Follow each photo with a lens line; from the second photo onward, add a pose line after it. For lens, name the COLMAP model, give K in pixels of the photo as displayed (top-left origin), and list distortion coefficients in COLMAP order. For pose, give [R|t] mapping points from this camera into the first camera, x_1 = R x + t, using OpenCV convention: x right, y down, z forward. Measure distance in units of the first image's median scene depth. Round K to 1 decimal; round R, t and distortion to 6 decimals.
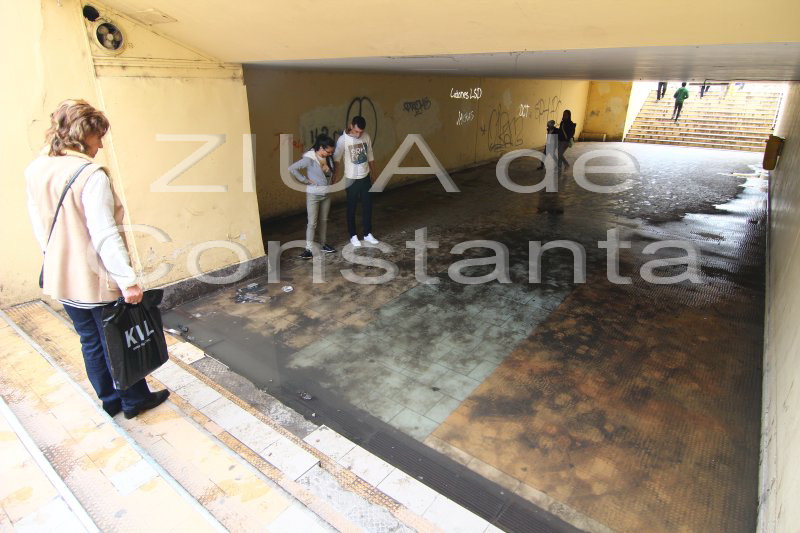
lens RADIAL K [[458.6, 0, 402.9], [0, 458.6, 269.8], [0, 0, 1]] dist [-0.011983, -0.003415]
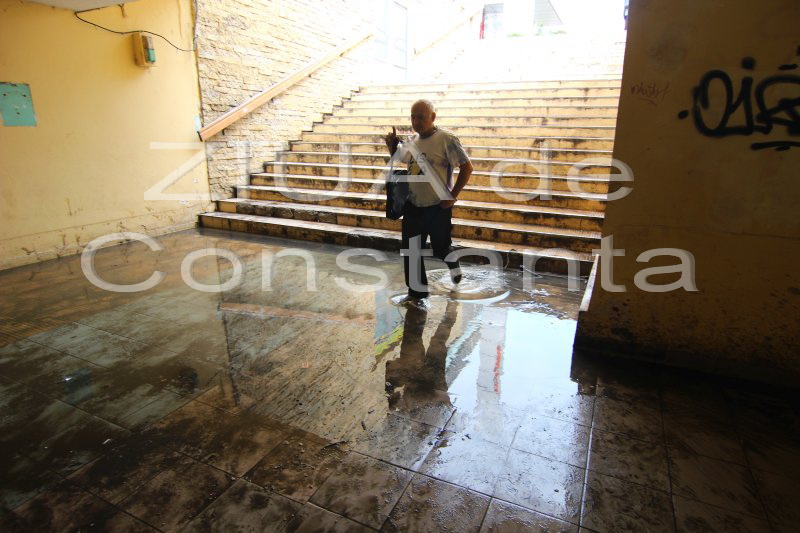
lens RADIAL K [[458.6, 0, 402.9], [0, 458.6, 269.8], [0, 0, 1]] dist [-0.011983, -0.003415]
pose [[-0.976590, 0.044589, -0.210436, -0.006525], [-0.098492, 0.777021, 0.621722, -0.462956], [0.191235, 0.627894, -0.754439, 1.689248]]
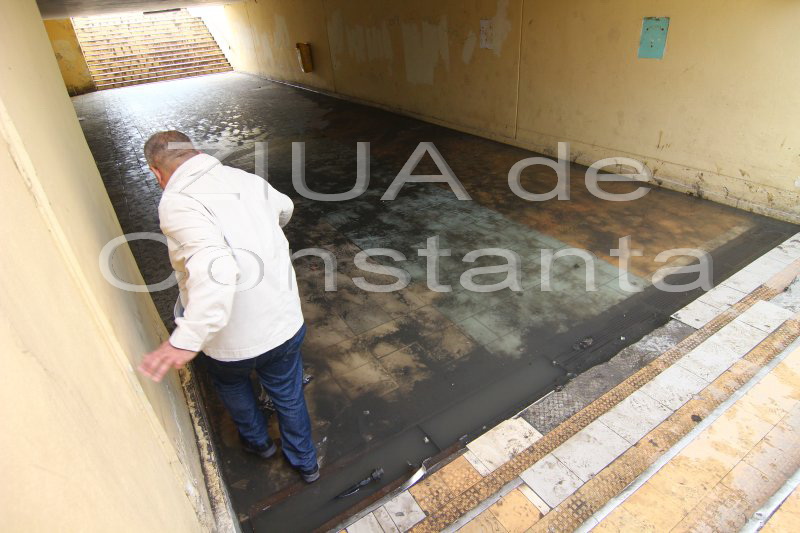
lens RADIAL K [[458.6, 0, 402.9], [0, 458.6, 269.8], [0, 0, 1]] dist [-0.011983, -0.003415]
pose [[0.340086, -0.505028, 0.793277, -0.753452], [0.423501, 0.835425, 0.350302, -0.227498], [-0.839636, 0.216820, 0.497996, 0.667787]]
